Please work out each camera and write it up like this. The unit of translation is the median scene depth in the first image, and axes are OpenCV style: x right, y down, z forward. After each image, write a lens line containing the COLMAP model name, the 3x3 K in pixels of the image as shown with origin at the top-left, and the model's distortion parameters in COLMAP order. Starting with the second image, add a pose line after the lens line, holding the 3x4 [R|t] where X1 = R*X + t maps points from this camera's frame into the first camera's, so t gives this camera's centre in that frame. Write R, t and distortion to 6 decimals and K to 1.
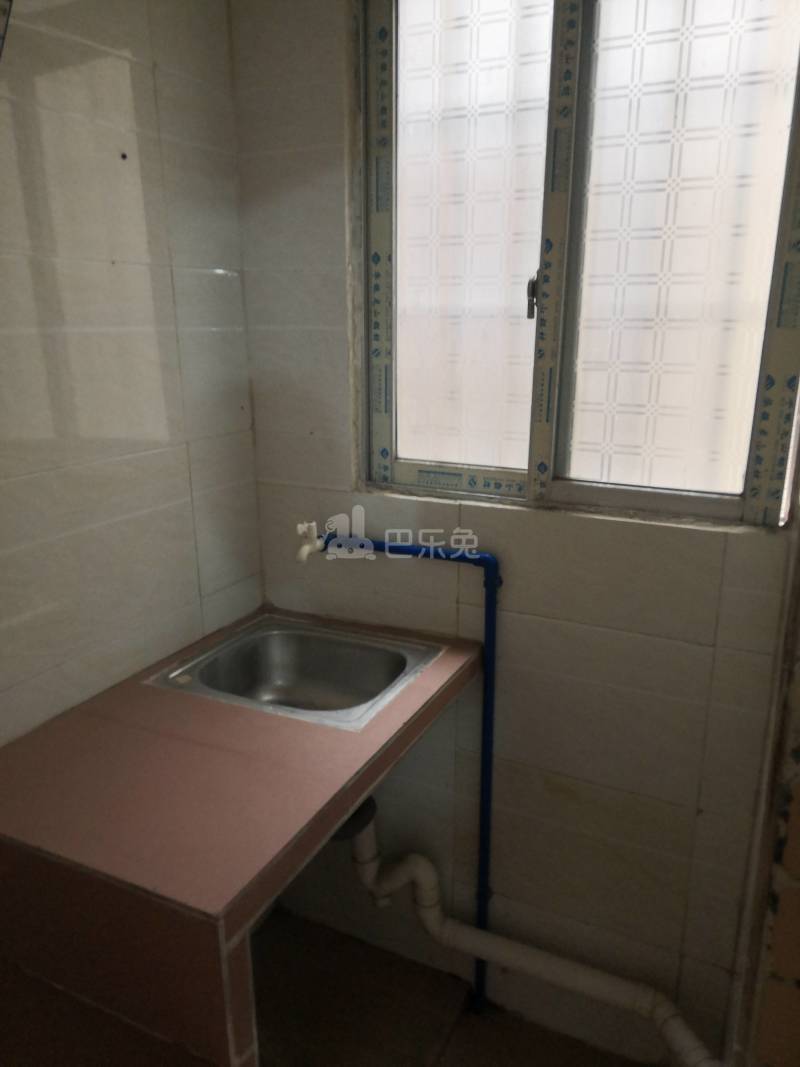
lens RADIAL K [[794.0, 0, 400.0], [0, 794.0, 533.5], [0, 0, 1]] dist [0.104490, -0.148669]
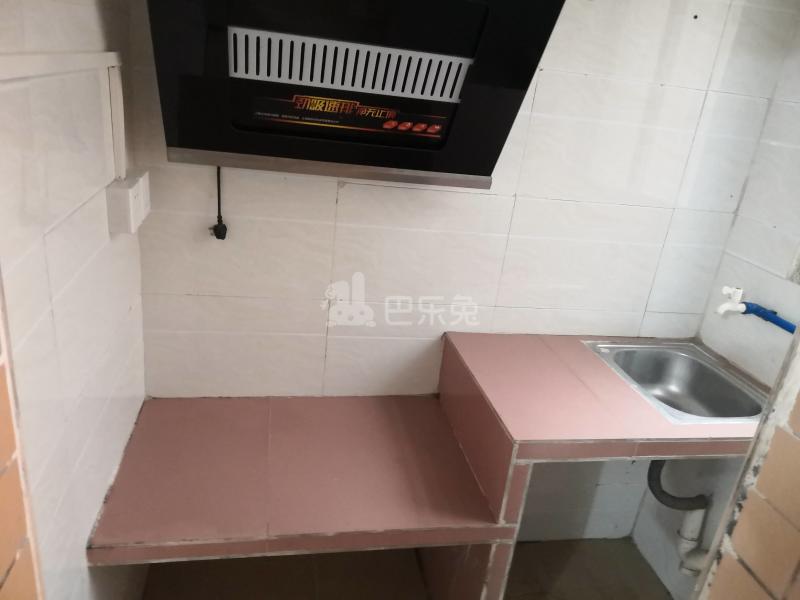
lens RADIAL K [[595.3, 0, 400.0], [0, 595.3, 300.0], [0, 0, 1]] dist [0.104490, -0.148669]
pose [[0.611920, 0.365180, -0.701568, 0.262654], [-0.325899, 0.924643, 0.197041, -0.012389], [0.720655, 0.108067, 0.684819, -0.109154]]
